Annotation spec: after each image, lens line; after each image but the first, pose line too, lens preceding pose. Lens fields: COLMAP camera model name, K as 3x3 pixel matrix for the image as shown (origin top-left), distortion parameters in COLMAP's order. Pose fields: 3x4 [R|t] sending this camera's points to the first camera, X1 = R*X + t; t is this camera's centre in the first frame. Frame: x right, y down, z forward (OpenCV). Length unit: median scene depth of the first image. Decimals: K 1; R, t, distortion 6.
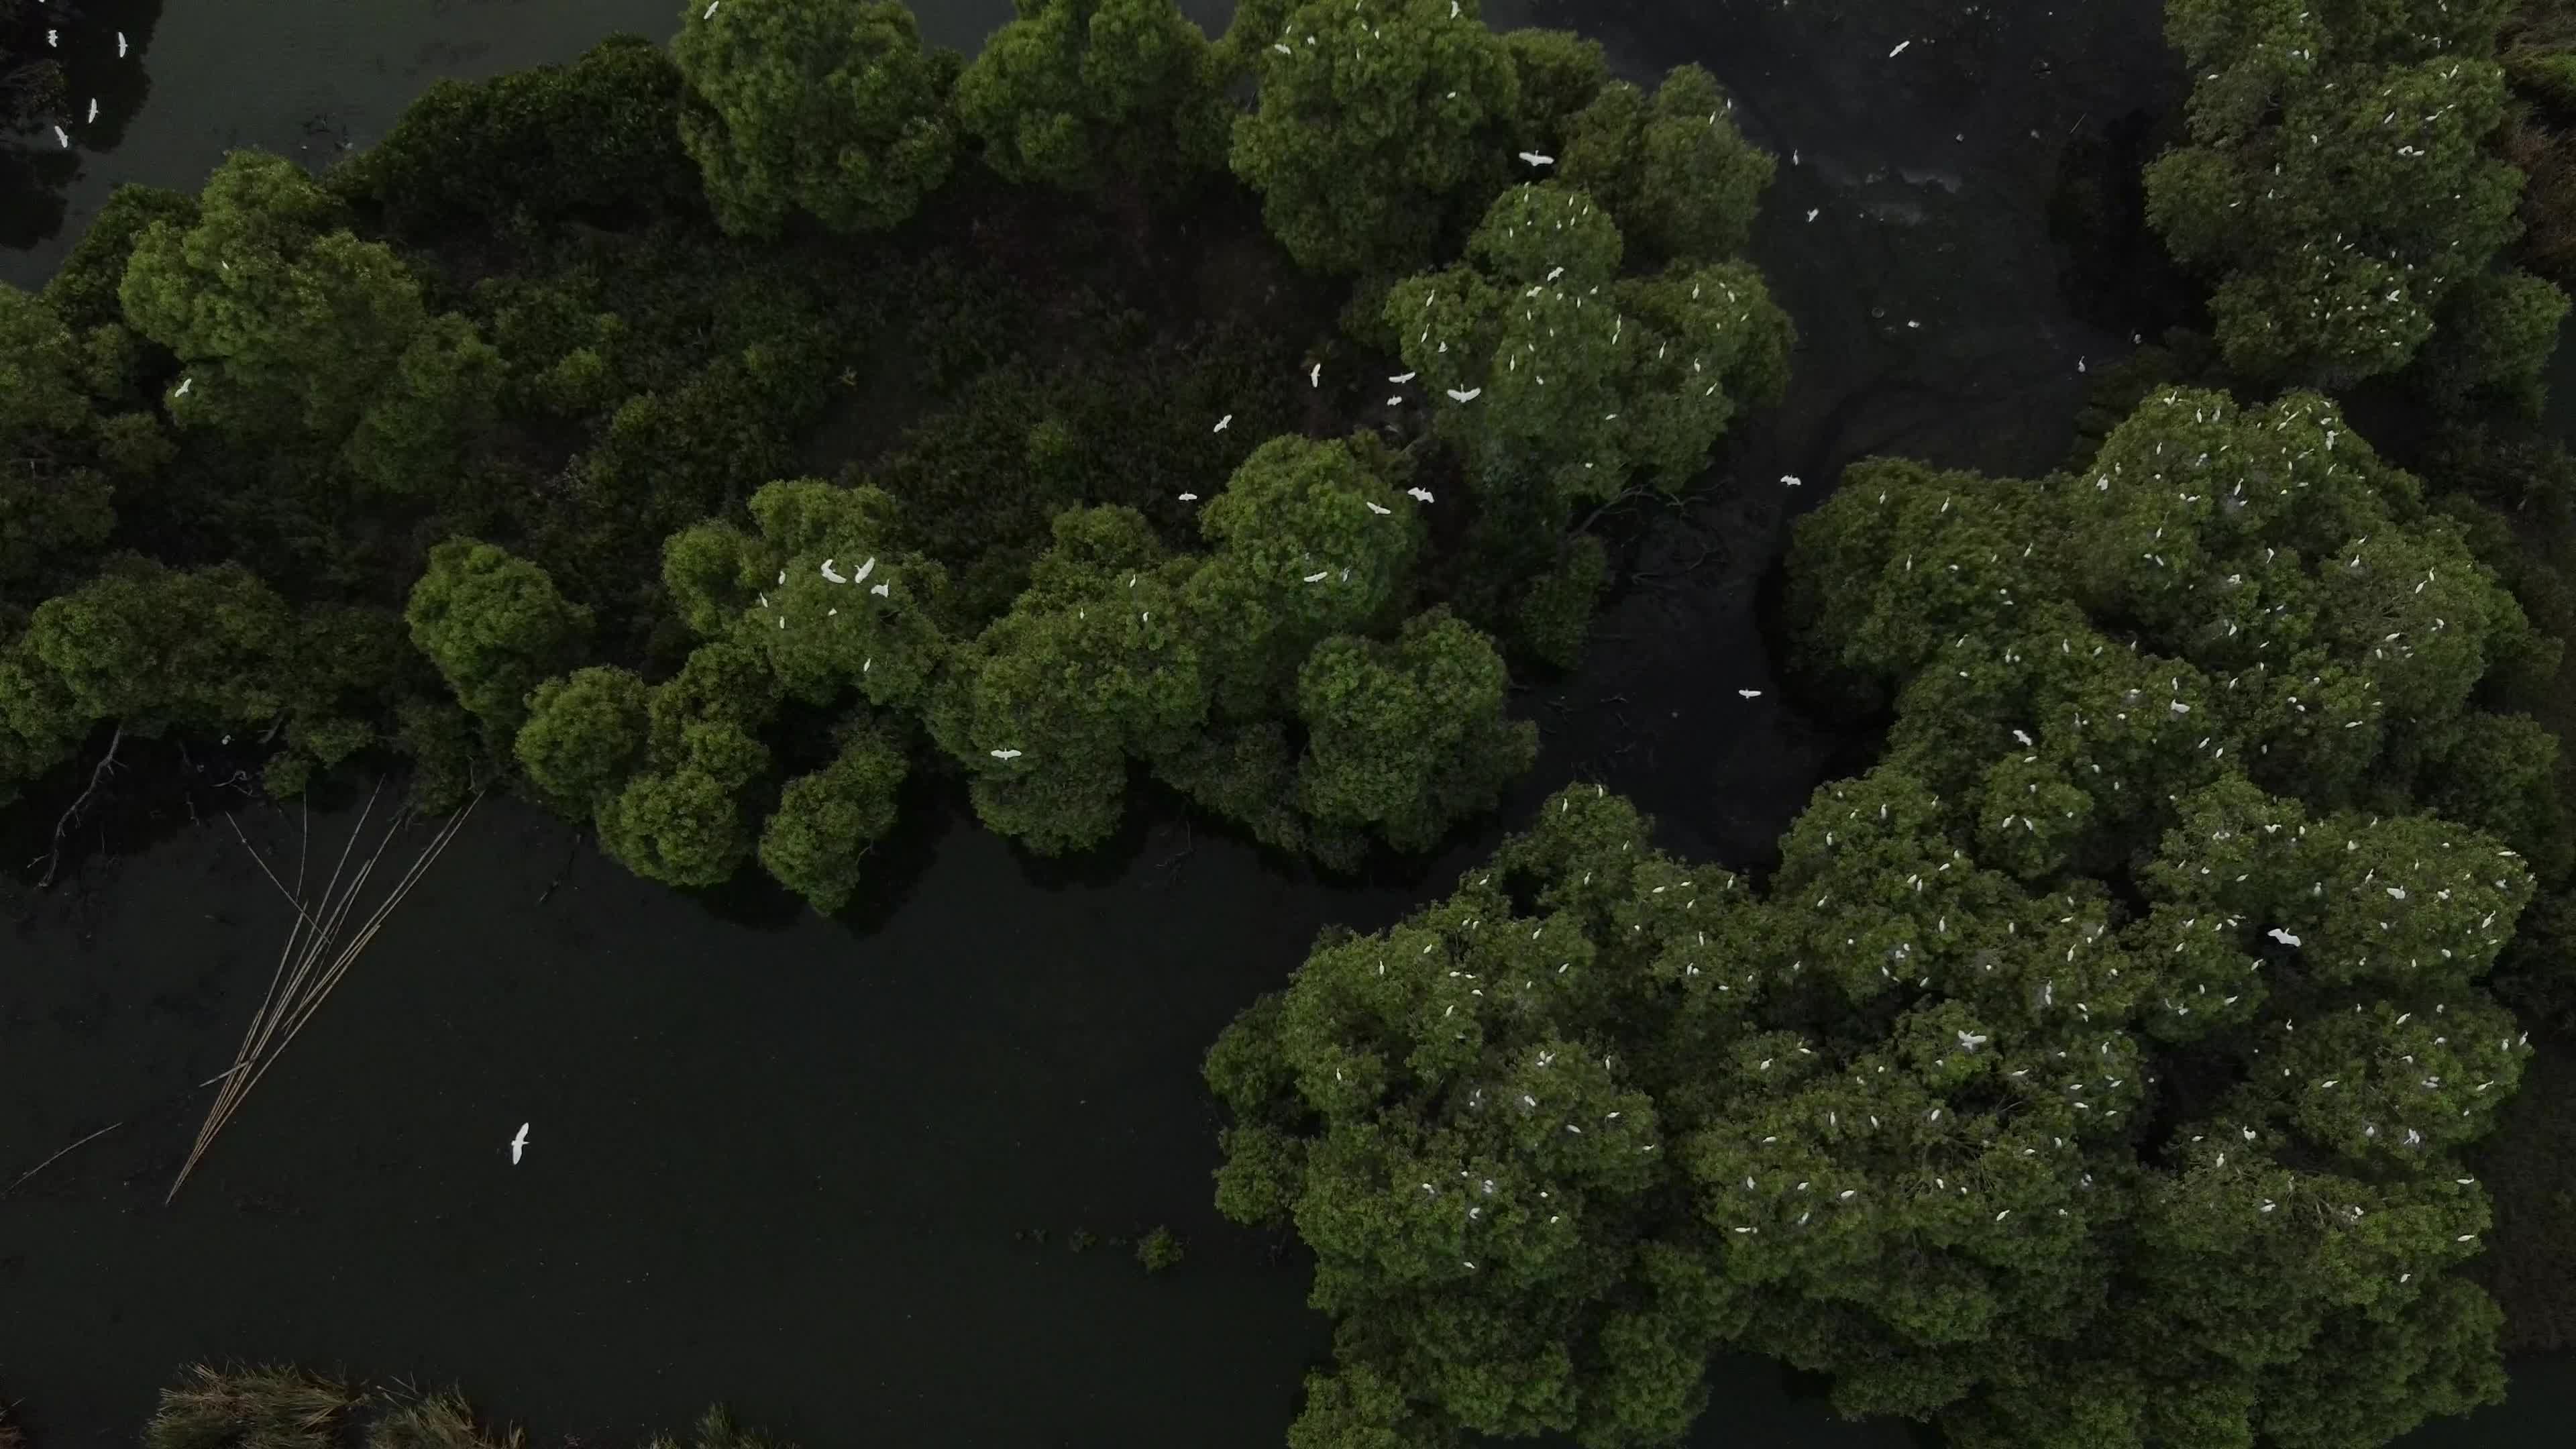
lens RADIAL K [[1909.5, 0, 1284.4], [0, 1909.5, 725.7], [0, 0, 1]] dist [0.062352, -0.058474]
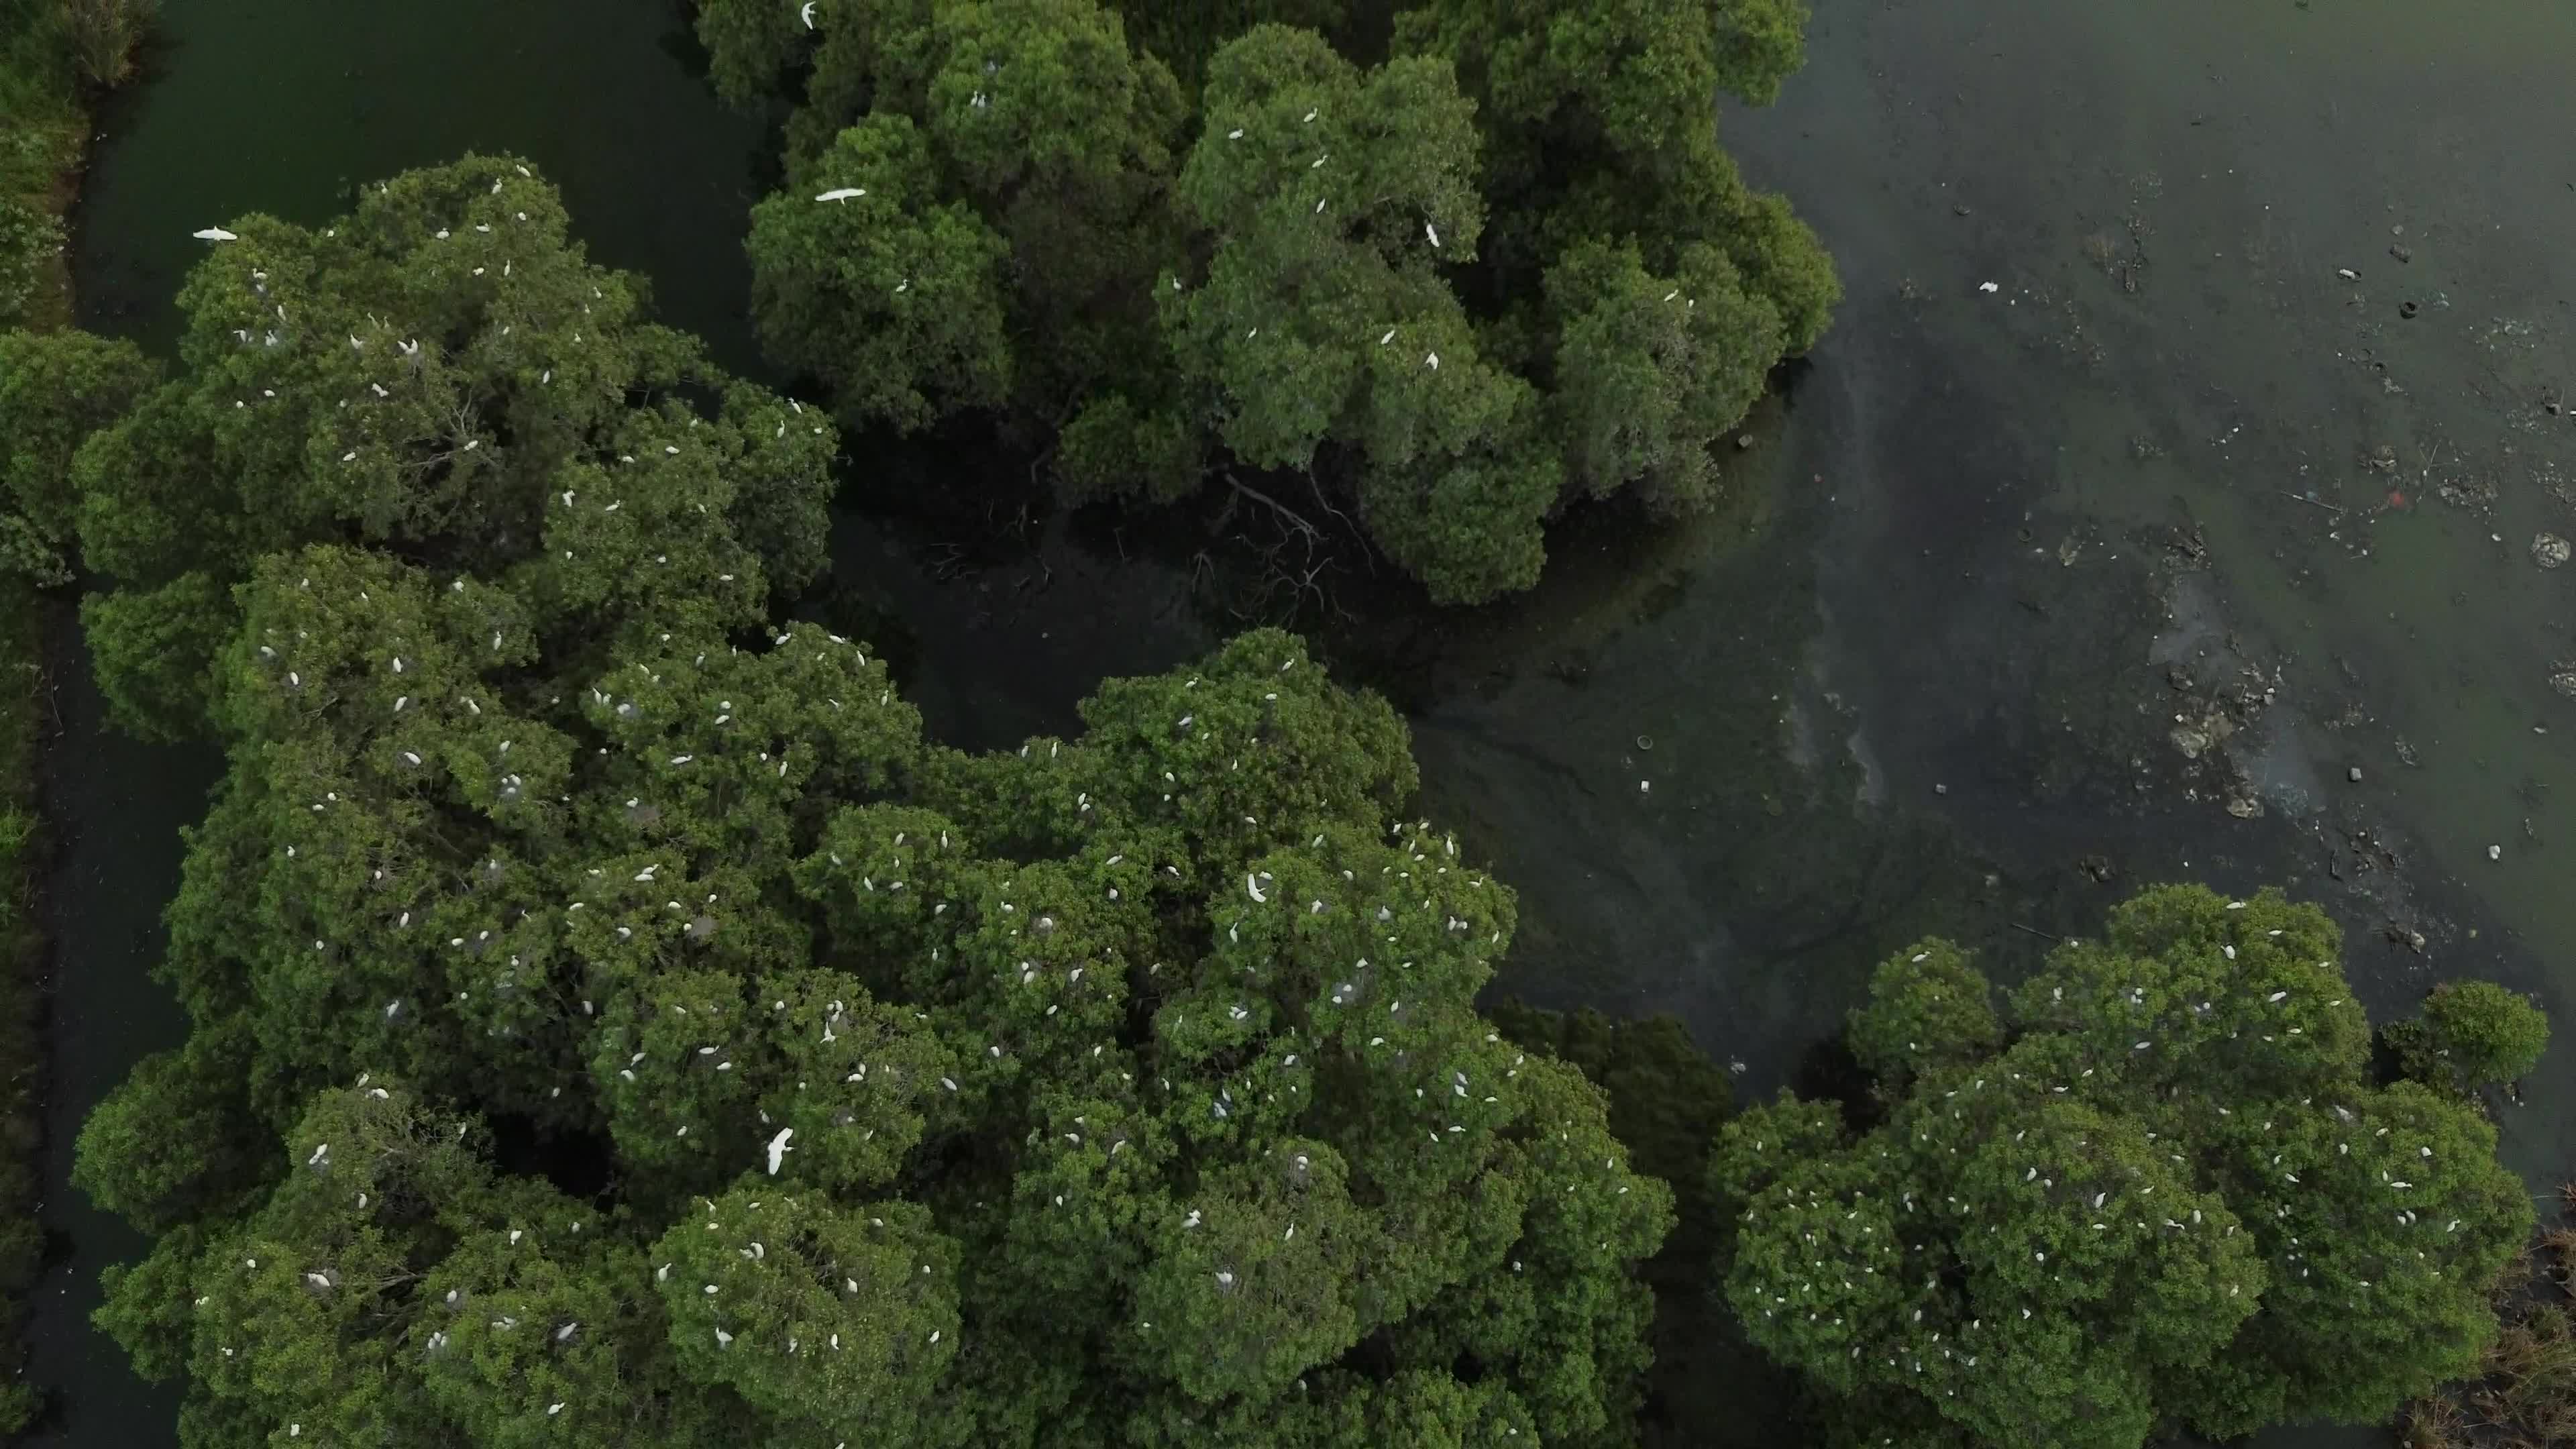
lens RADIAL K [[1909.5, 0, 1279.8], [0, 1909.5, 713.1], [0, 0, 1]] dist [0.062352, -0.058474]
pose [[0.285023, 0.866014, -0.410830, 0.667284], [-0.922527, 0.364198, 0.127691, -0.213714], [0.260205, 0.342607, 0.902726, 0.321729]]
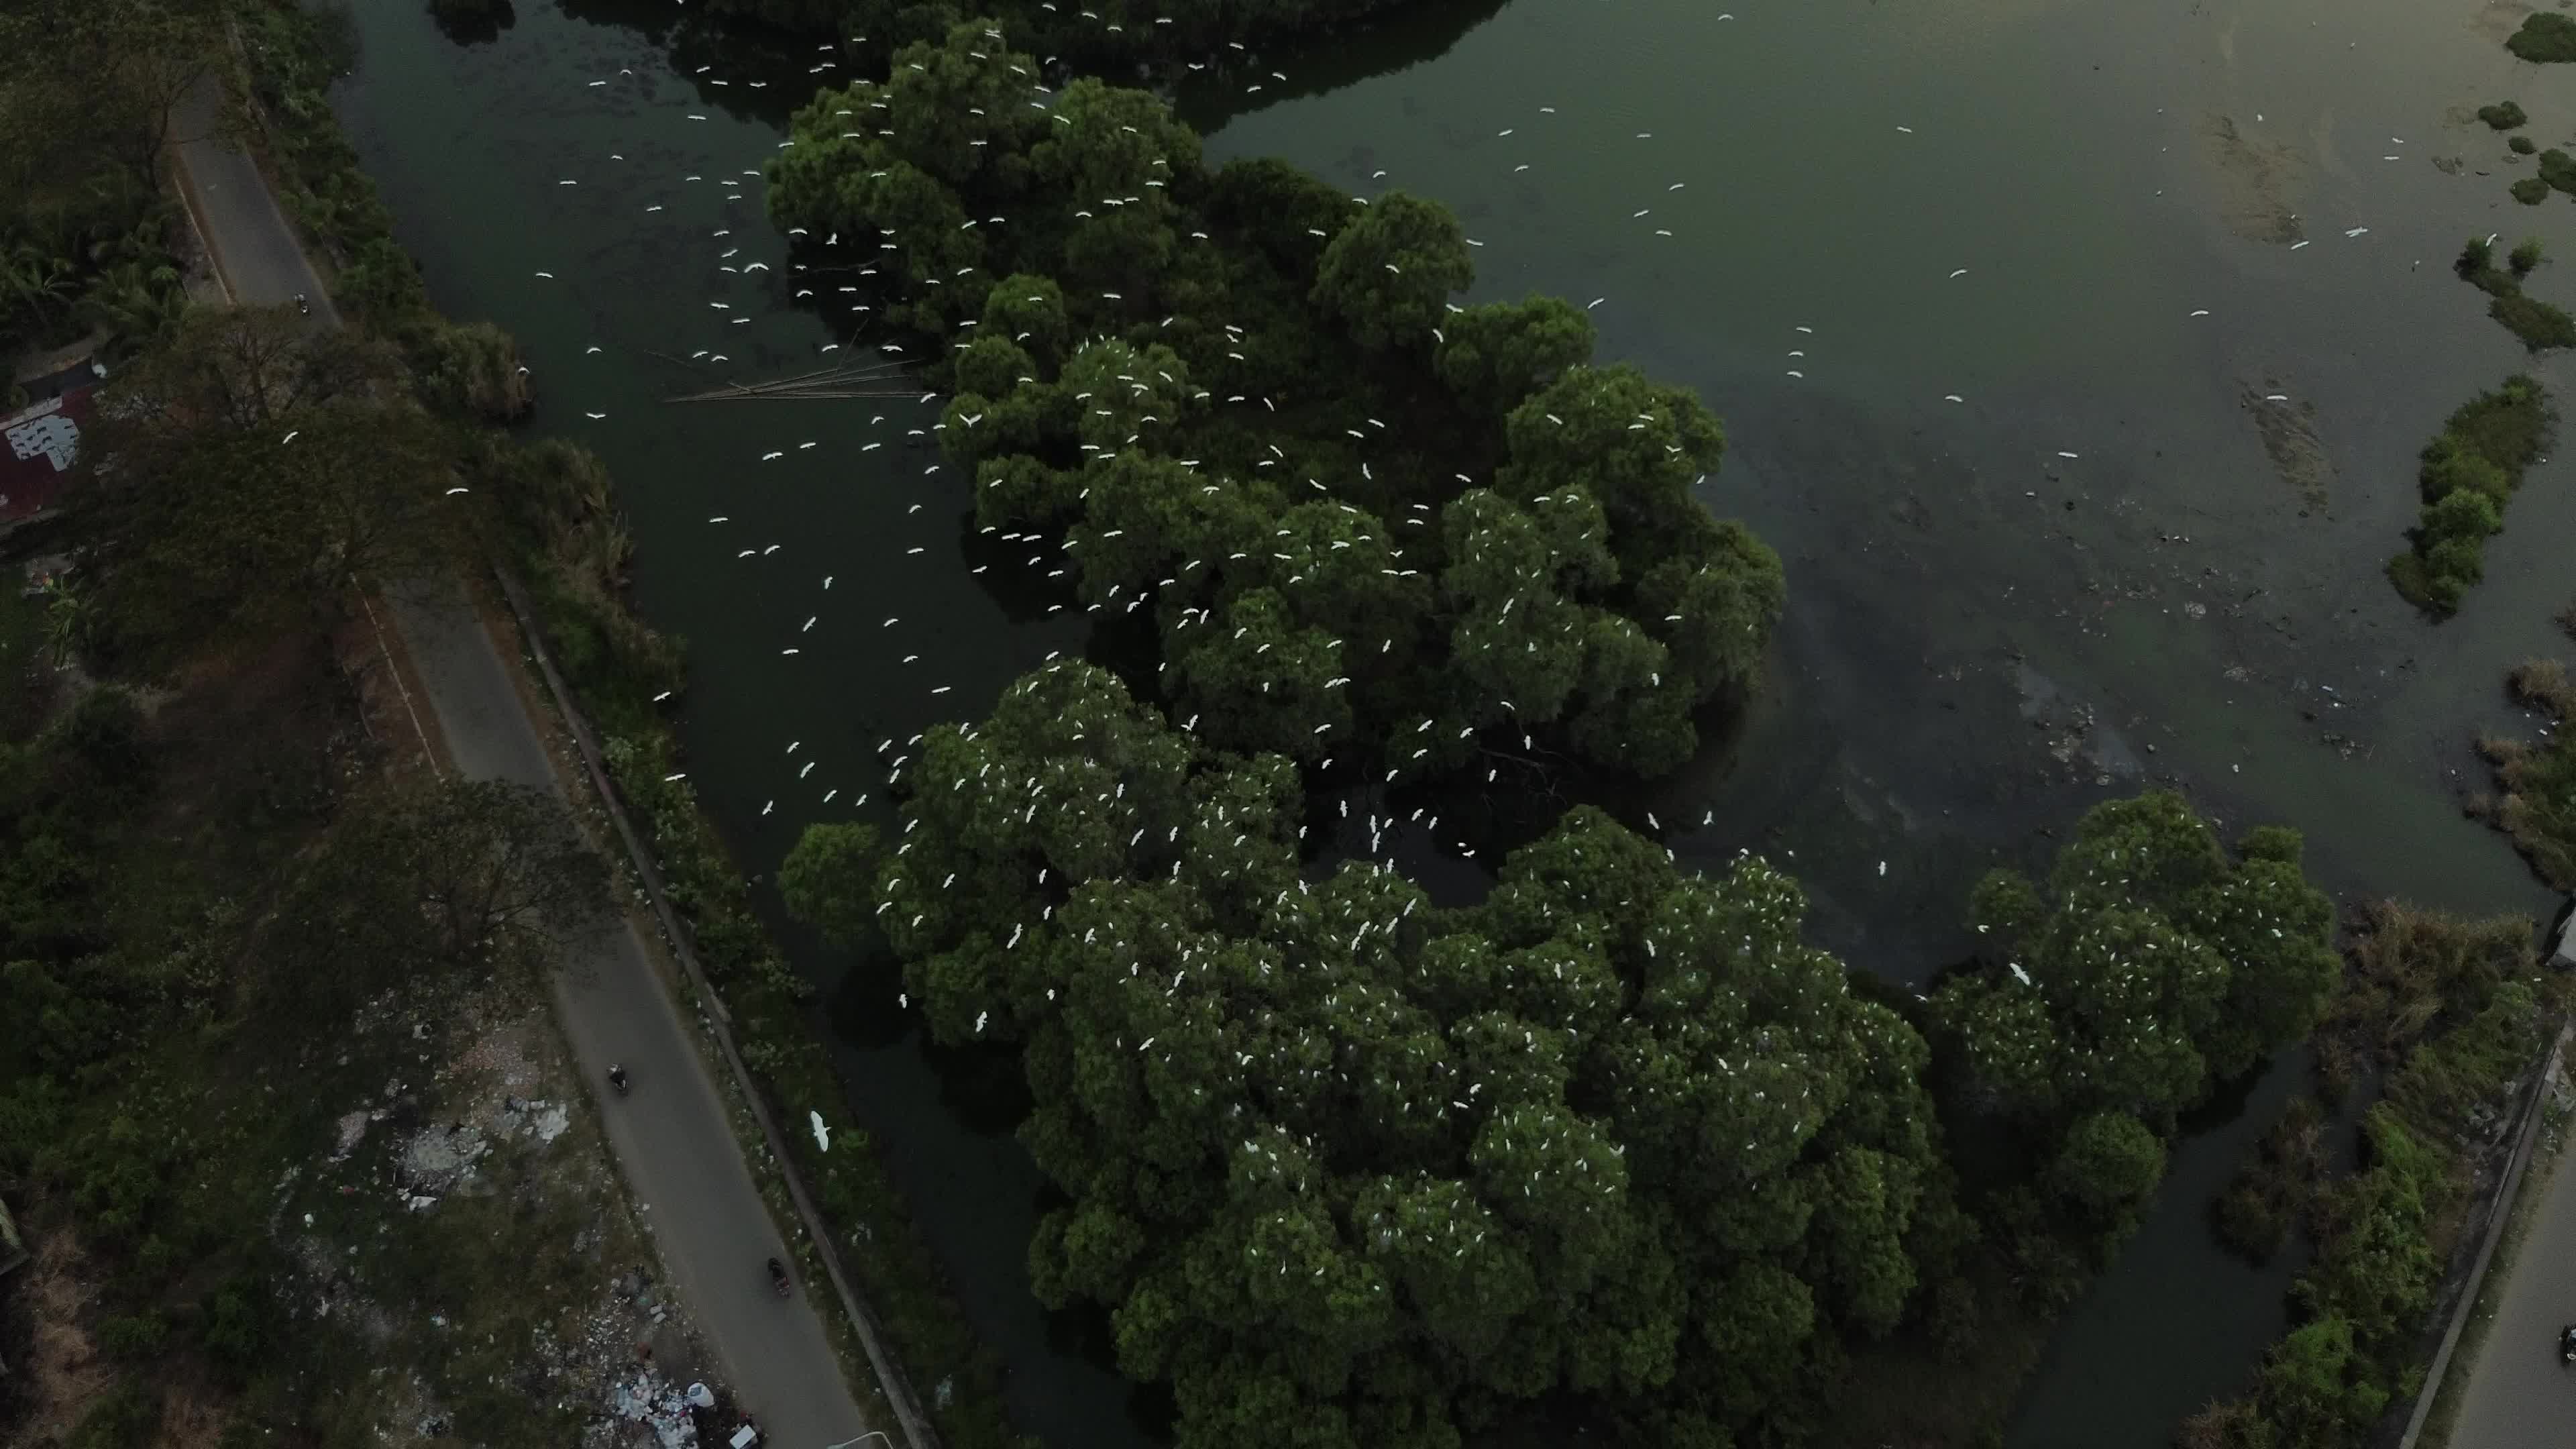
lens RADIAL K [[1909.5, 0, 1276.9], [0, 1909.5, 733.2], [0, 0, 1]] dist [0.062352, -0.058474]
pose [[0.562833, 0.652038, -0.508002, 0.854392], [-0.796224, 0.592692, -0.121425, 0.199959], [0.221915, 0.472825, 0.852755, -0.233532]]
